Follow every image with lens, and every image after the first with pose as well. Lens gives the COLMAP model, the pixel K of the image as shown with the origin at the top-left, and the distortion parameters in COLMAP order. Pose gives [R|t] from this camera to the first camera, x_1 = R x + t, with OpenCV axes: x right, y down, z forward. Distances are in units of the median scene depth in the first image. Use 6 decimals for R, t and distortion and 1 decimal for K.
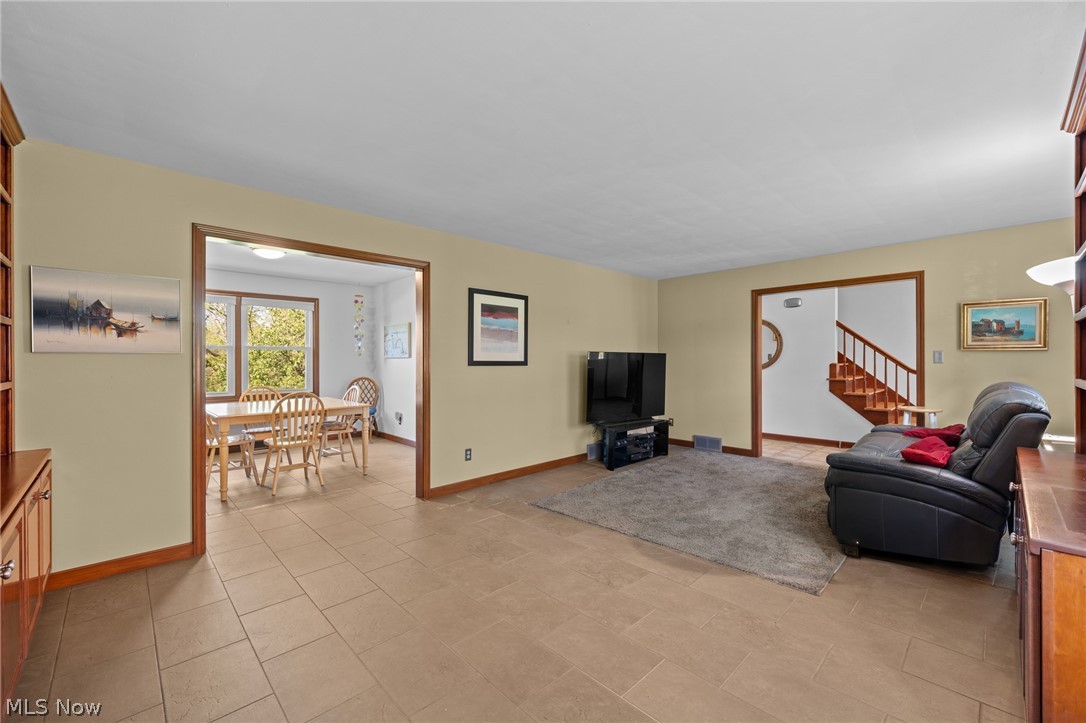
lens RADIAL K [[444.8, 0, 544.6], [0, 444.8, 359.0], [0, 0, 1]] dist [-0.001099, -0.000355]
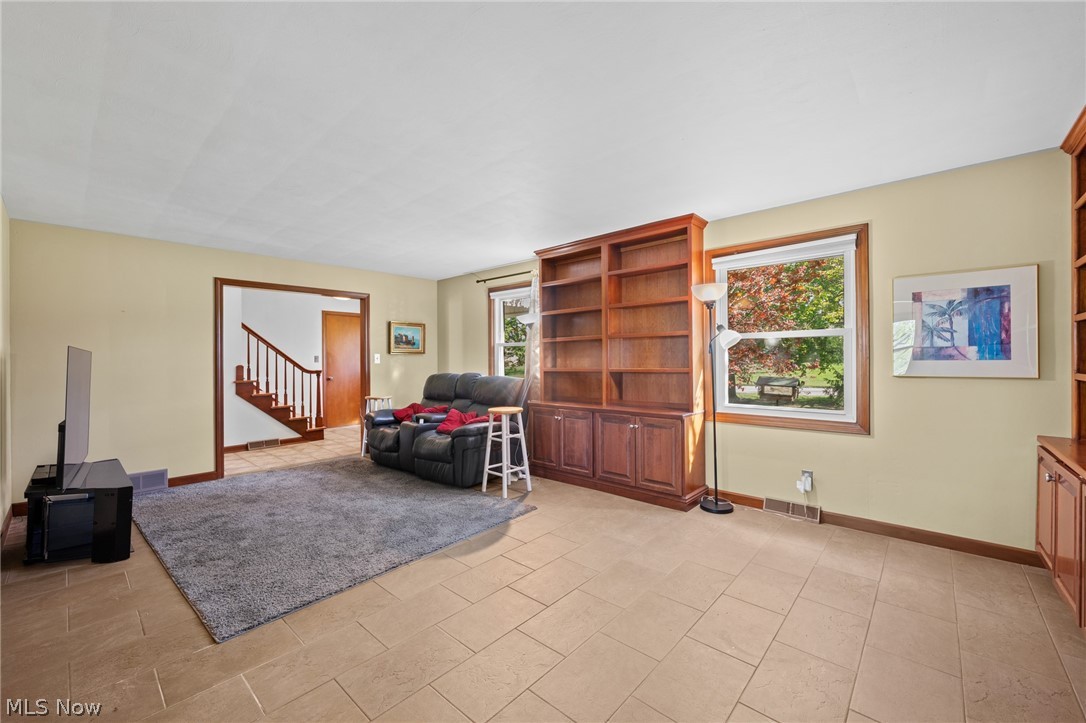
lens RADIAL K [[426.7, 0, 550.8], [0, 426.7, 359.1], [0, 0, 1]] dist [0.000807, 0.000031]
pose [[-0.074699, 0.002405, 0.997203, -0.499821], [0.005708, 0.999982, -0.001984, 0.002740], [-0.997190, 0.005544, -0.074711, 0.587723]]
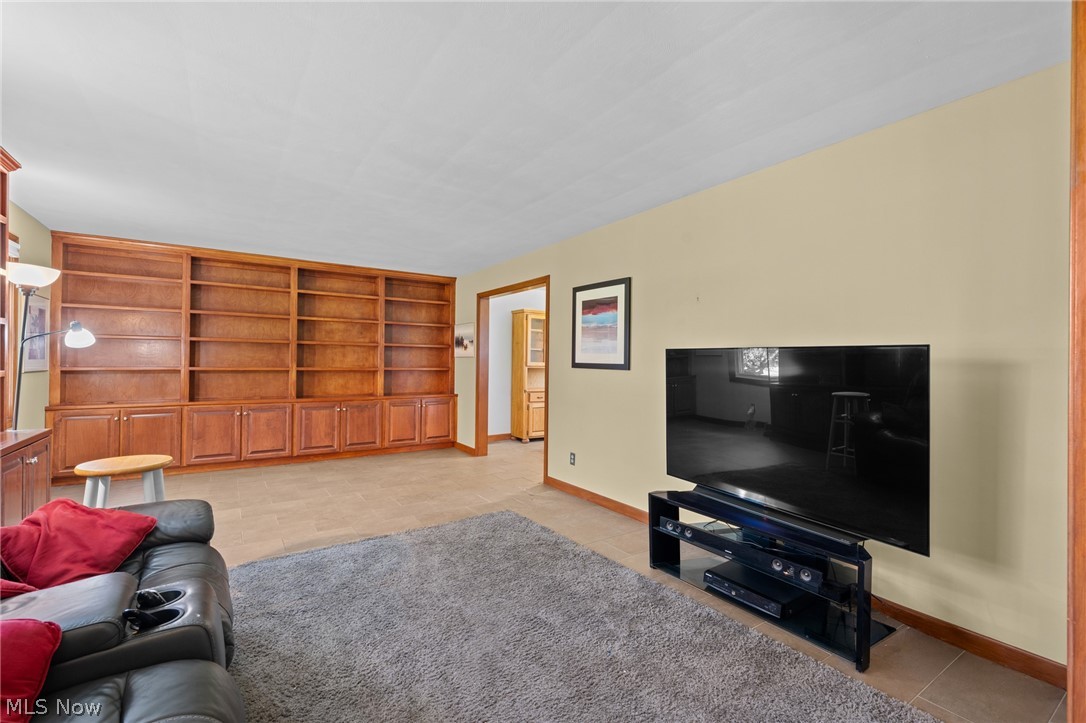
lens RADIAL K [[474.8, 0, 543.0], [0, 474.8, 361.5], [0, 0, 1]] dist [0.000734, 0.000050]
pose [[-0.179094, 0.001490, -0.983831, 0.874241], [-0.008425, 0.999960, 0.003048, -0.001178], [0.983796, 0.008834, -0.179074, 1.133822]]
